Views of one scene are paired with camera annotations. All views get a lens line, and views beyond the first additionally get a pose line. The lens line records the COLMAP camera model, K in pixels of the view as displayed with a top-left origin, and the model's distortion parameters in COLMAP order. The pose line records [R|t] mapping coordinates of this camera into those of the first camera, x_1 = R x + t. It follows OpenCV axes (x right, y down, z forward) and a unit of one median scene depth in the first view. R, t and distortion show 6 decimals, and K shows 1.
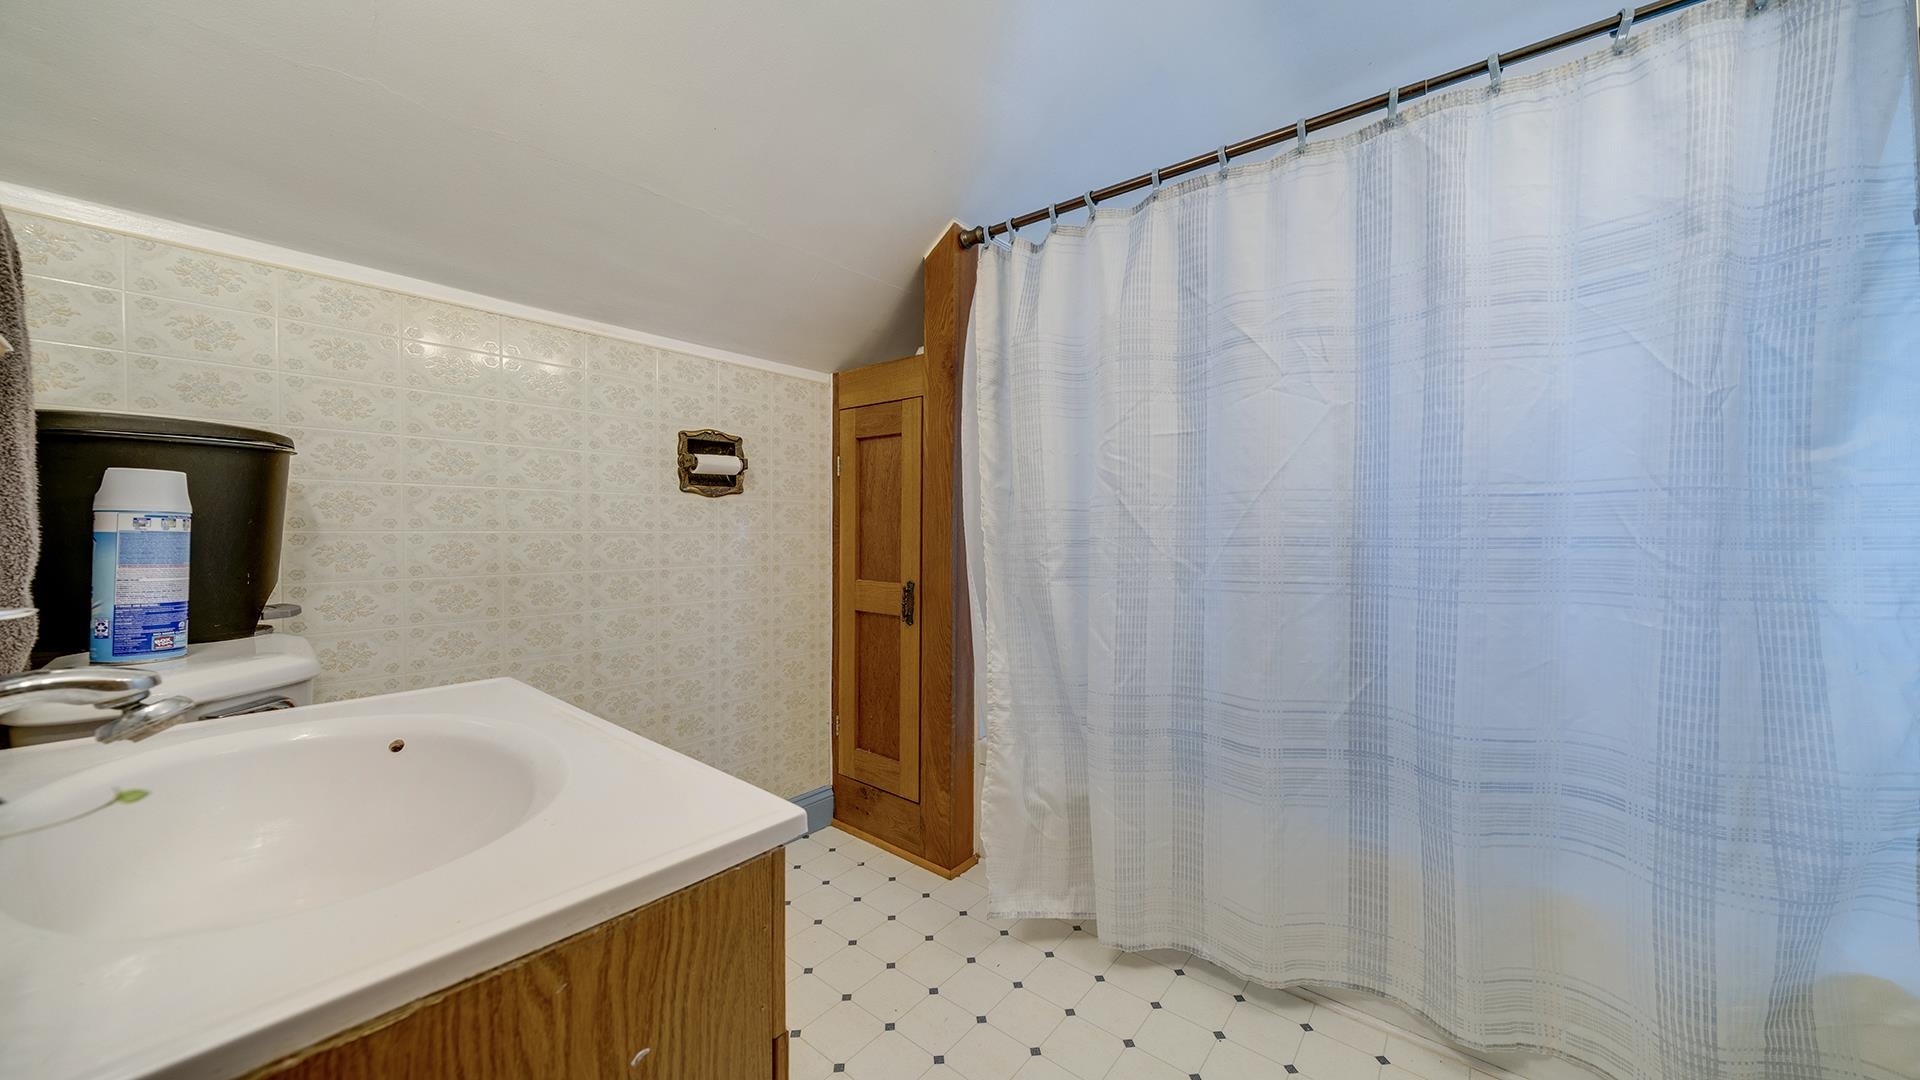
lens RADIAL K [[672.2, 0, 954.3], [0, 672.2, 534.0], [0, 0, 1]] dist [-0.002445, 0.000127]
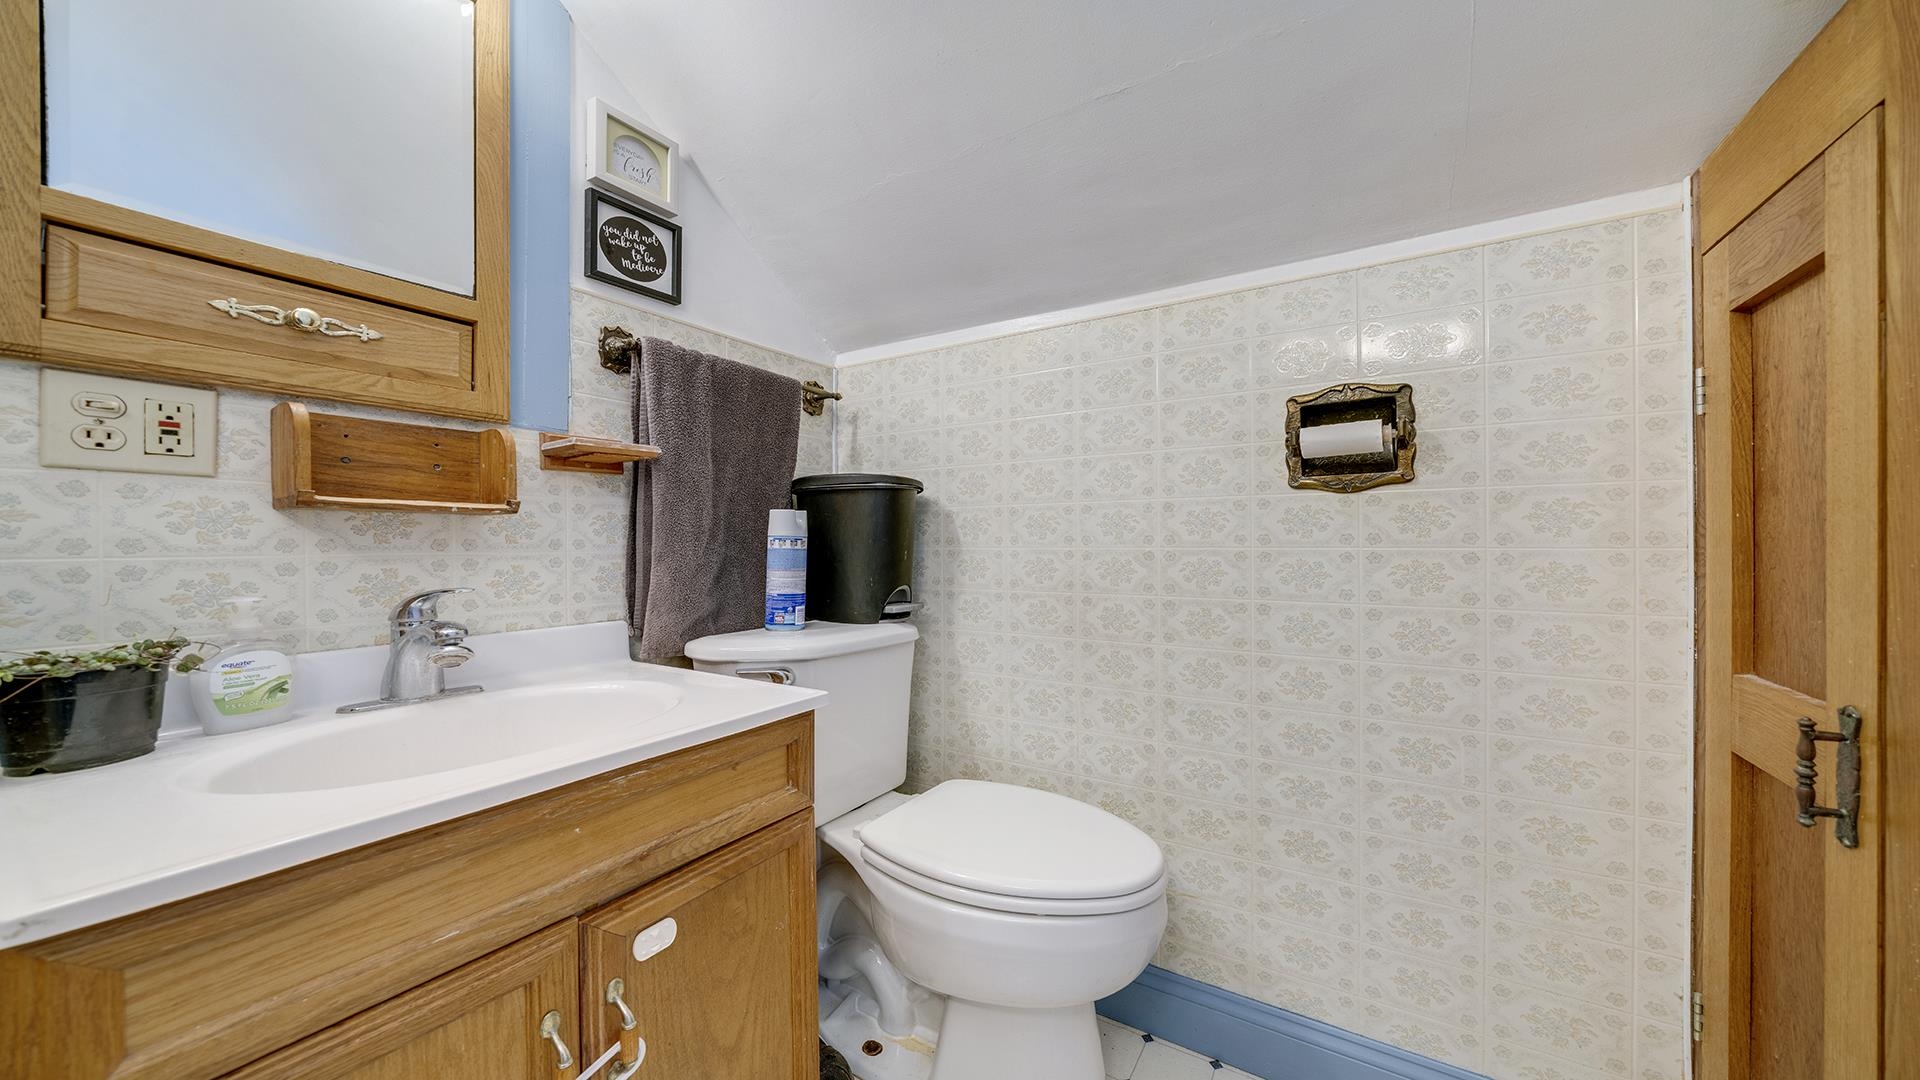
lens RADIAL K [[672.2, 0, 955.5], [0, 672.2, 542.1], [0, 0, 1]] dist [-0.002445, 0.000127]
pose [[0.127136, -0.004116, -0.991877, 0.220042], [-0.002018, 0.999988, -0.004408, -0.006488], [0.991883, 0.002562, 0.127126, 0.606056]]
